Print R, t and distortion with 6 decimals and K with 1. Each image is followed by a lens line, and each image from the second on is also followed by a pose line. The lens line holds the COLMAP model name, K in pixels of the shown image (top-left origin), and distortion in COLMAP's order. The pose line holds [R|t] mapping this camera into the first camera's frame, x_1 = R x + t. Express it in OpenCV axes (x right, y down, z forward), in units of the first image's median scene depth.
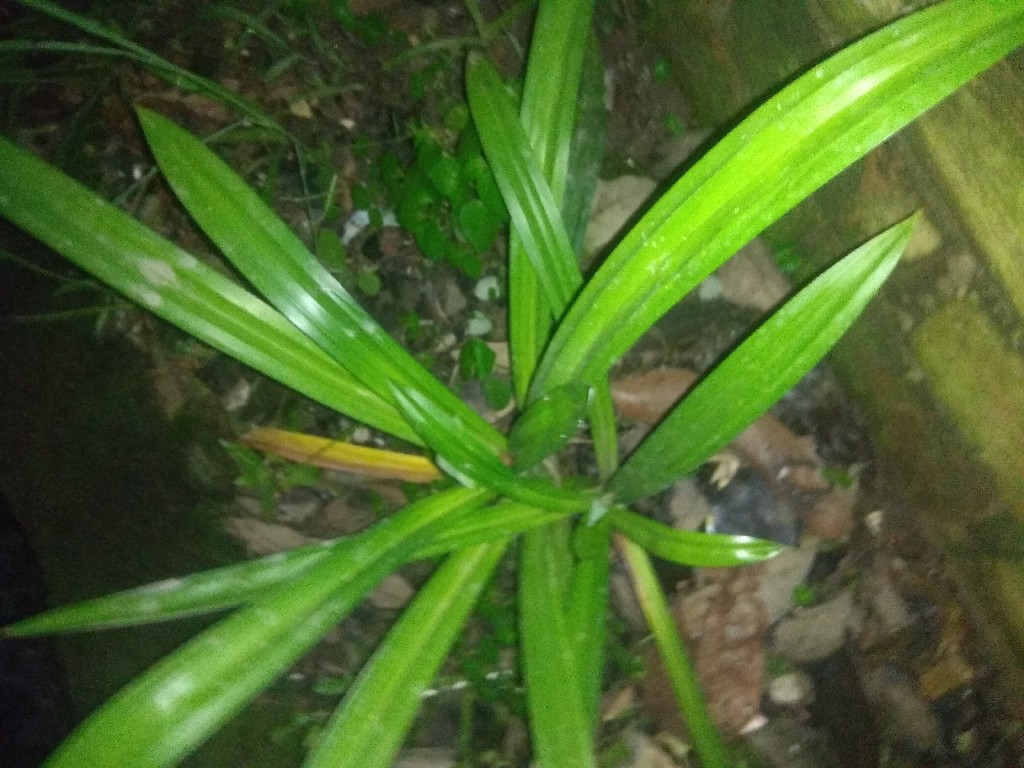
lens RADIAL K [[790.8, 0, 512.6], [0, 790.8, 395.7], [0, 0, 1]] dist [0.055954, -0.125493]
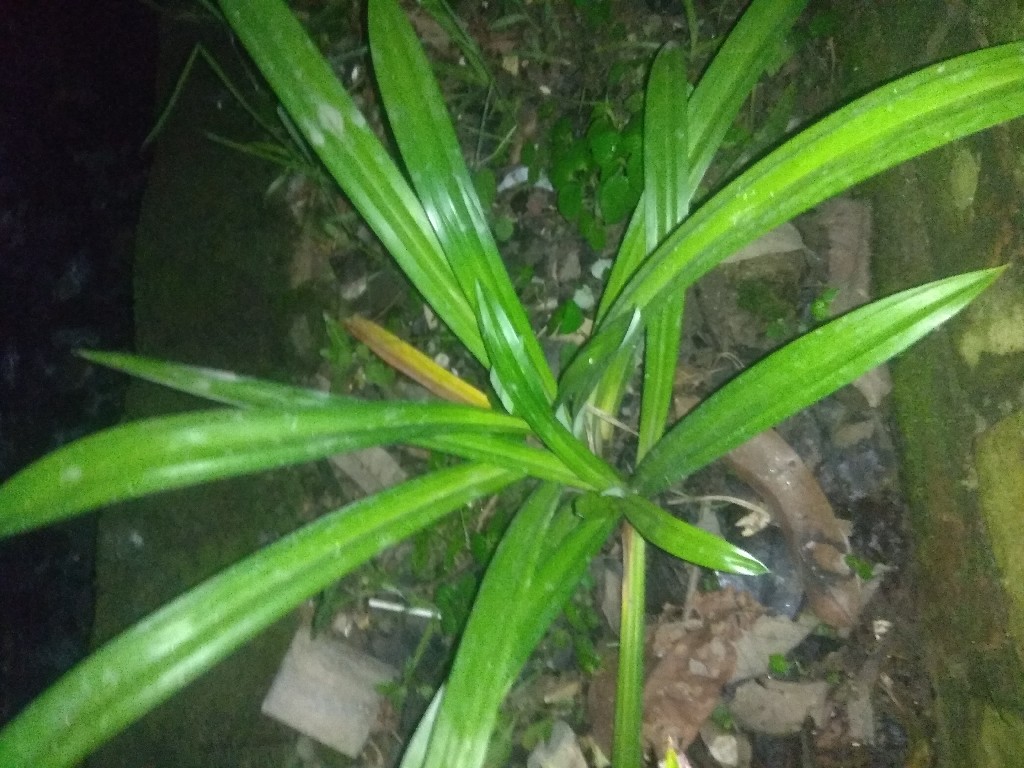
lens RADIAL K [[784.0, 0, 505.5], [0, 784.0, 403.6], [0, 0, 1]] dist [0.011906, -0.057053]
pose [[0.909030, 0.385861, -0.157404, 0.085683], [-0.395429, 0.917884, -0.033553, 0.119580], [0.131532, 0.092743, 0.986964, -0.023663]]
